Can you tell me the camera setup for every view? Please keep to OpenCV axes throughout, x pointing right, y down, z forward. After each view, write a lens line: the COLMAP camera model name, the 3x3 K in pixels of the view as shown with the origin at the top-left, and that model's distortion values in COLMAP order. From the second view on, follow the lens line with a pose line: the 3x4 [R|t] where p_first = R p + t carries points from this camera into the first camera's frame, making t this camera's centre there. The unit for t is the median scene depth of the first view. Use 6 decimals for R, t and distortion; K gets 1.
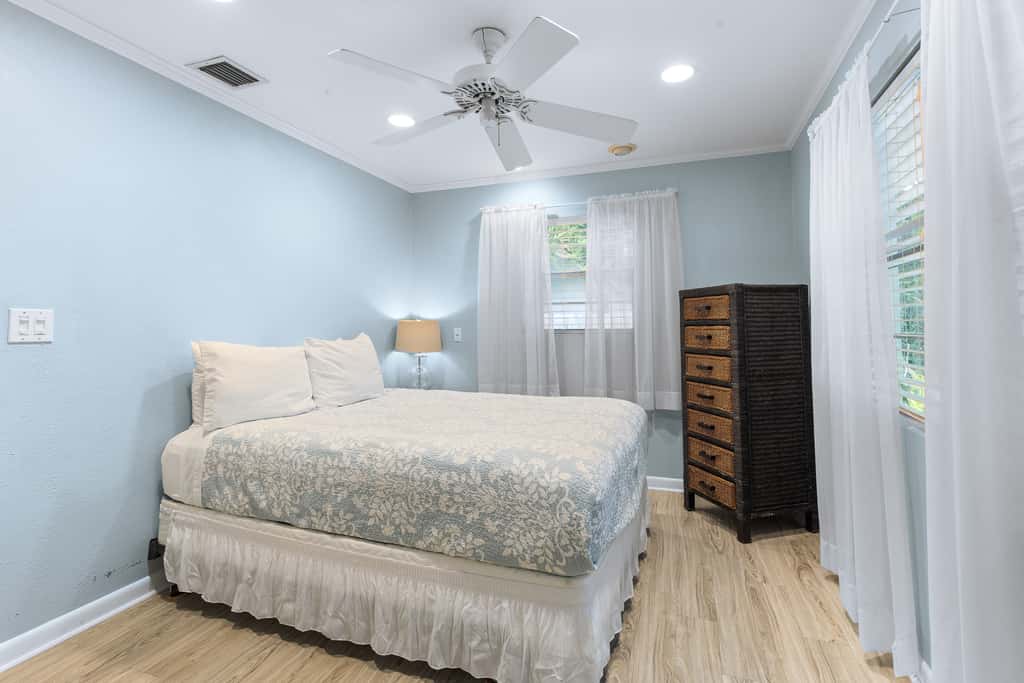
lens RADIAL K [[464.9, 0, 528.7], [0, 464.9, 317.9], [0, 0, 1]] dist [0.003329, 0.000412]
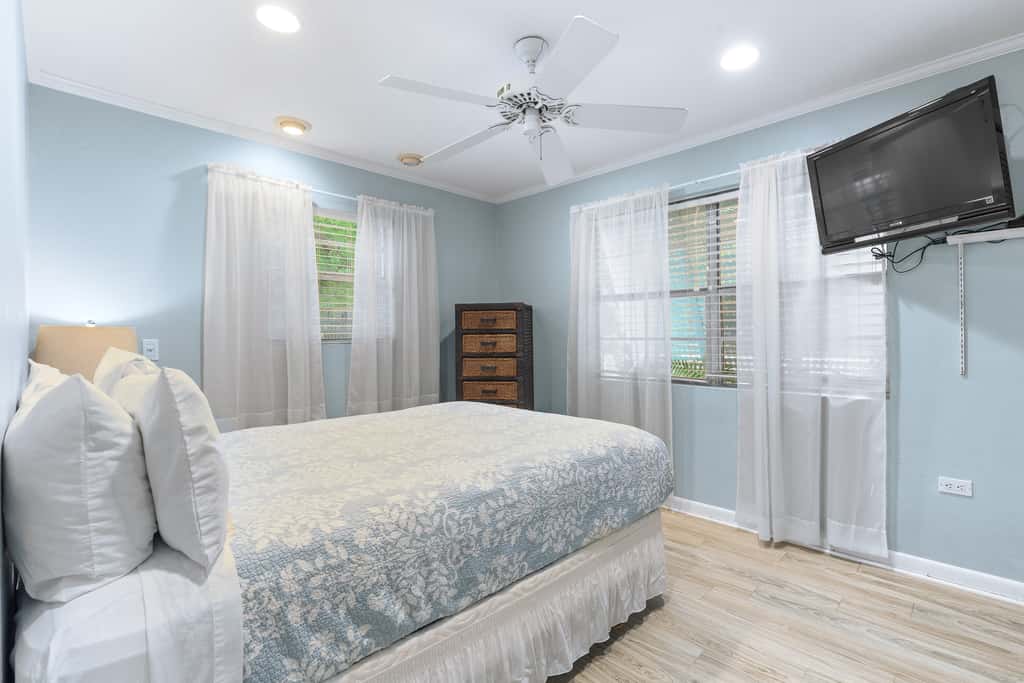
lens RADIAL K [[464.9, 0, 516.3], [0, 464.9, 339.1], [0, 0, 1]] dist [0.003329, 0.000412]
pose [[0.437345, -0.008966, 0.899249, -1.092193], [-0.011806, 0.999807, 0.015710, 0.014598], [-0.899216, -0.017488, 0.437154, 0.608883]]
